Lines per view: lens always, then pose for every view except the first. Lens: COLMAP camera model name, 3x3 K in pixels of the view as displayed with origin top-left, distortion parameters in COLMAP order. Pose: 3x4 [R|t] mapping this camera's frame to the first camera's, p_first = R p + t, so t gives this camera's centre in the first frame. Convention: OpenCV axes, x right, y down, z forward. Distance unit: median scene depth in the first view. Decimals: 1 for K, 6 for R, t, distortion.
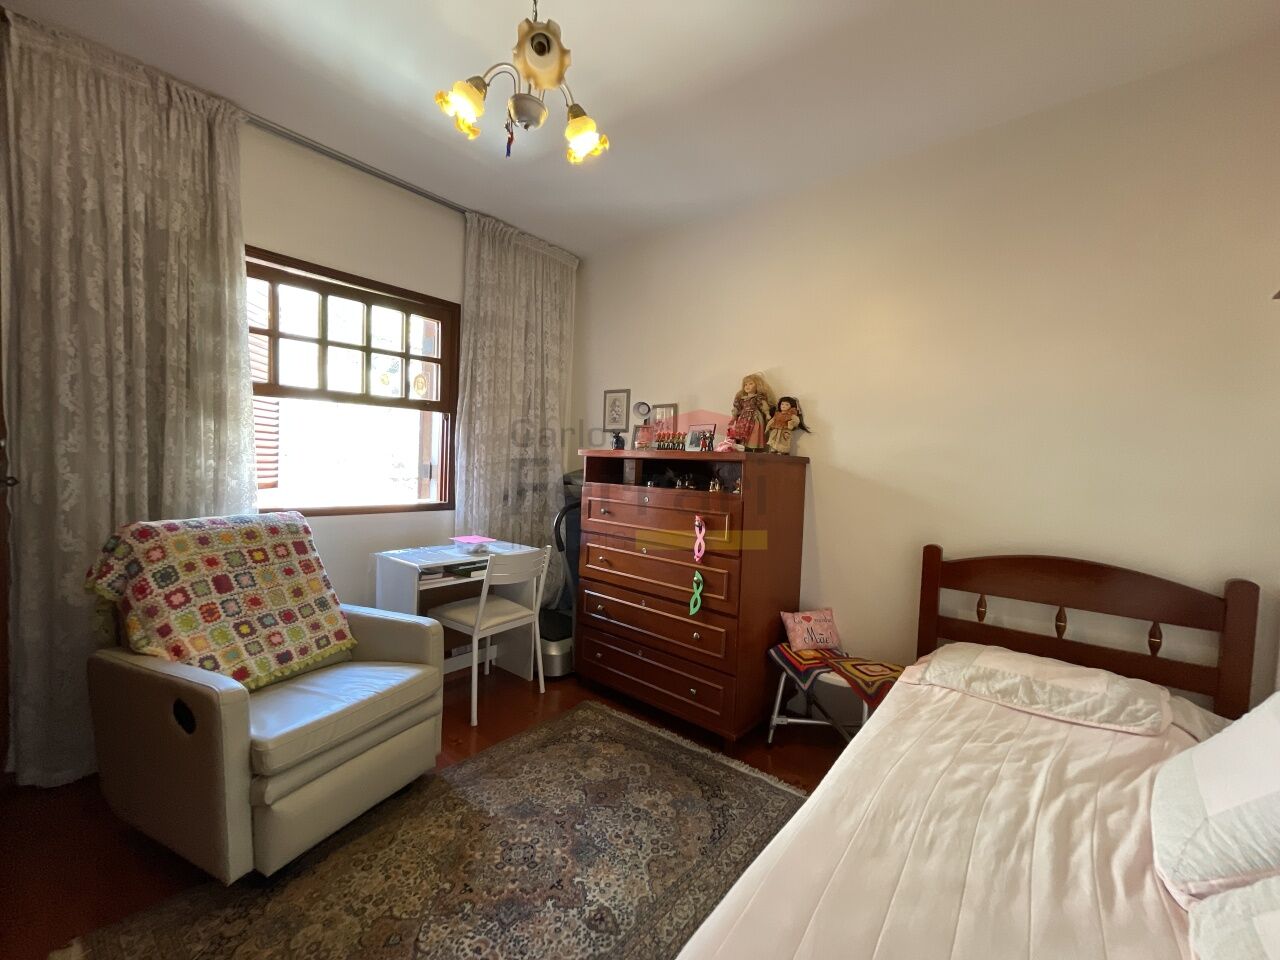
lens RADIAL K [[508.6, 0, 640.3], [0, 508.6, 482.1], [0, 0, 1]] dist [-0.000195, -0.003456]
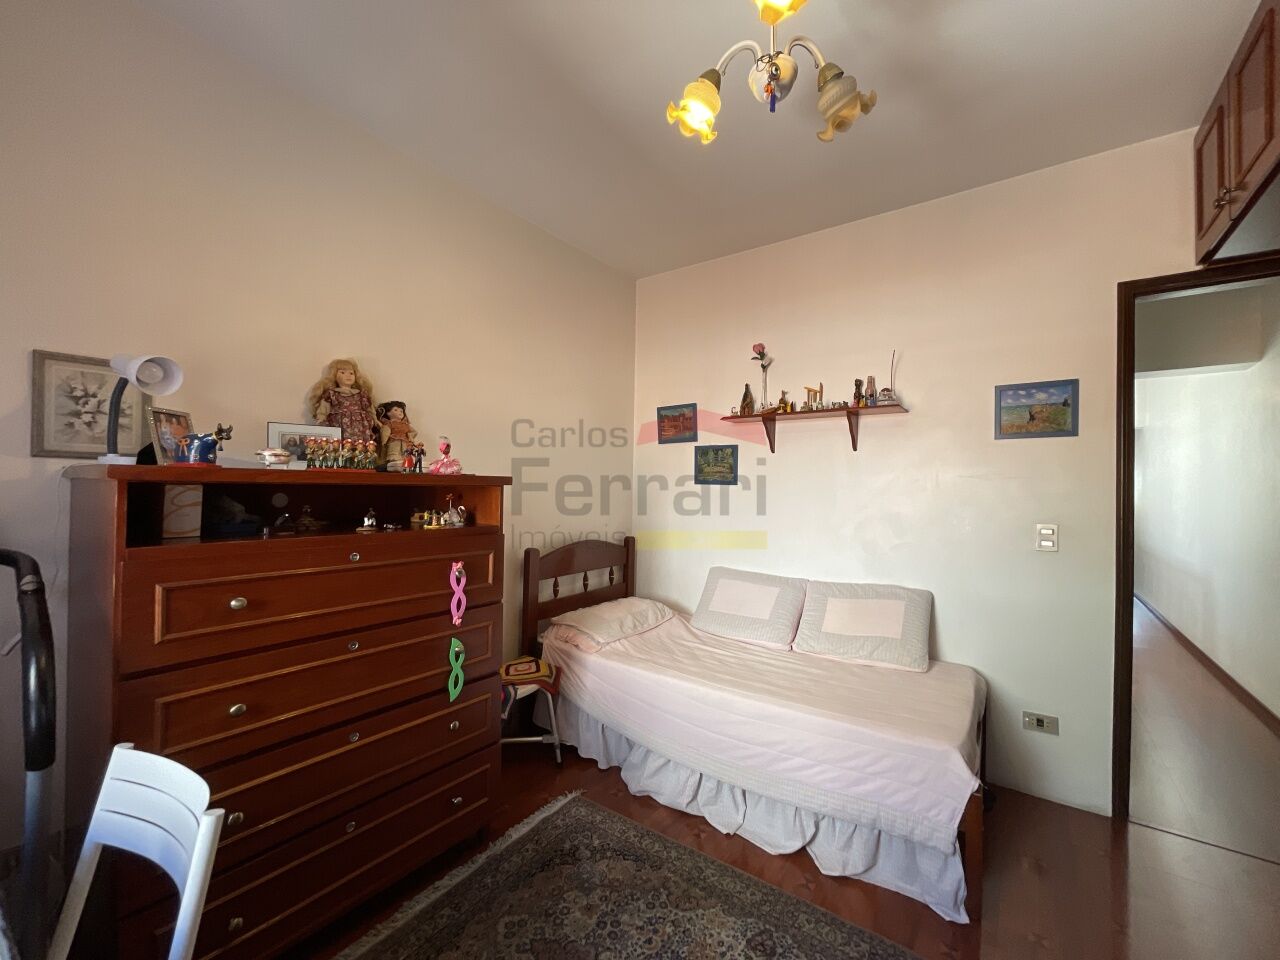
lens RADIAL K [[508.6, 0, 640.3], [0, 508.6, 482.1], [0, 0, 1]] dist [-0.000195, -0.003456]
pose [[-0.065362, -0.031962, 0.997350, -0.709672], [0.013952, 0.999360, 0.032940, -0.079570], [-0.997764, 0.016068, -0.064874, 0.868572]]
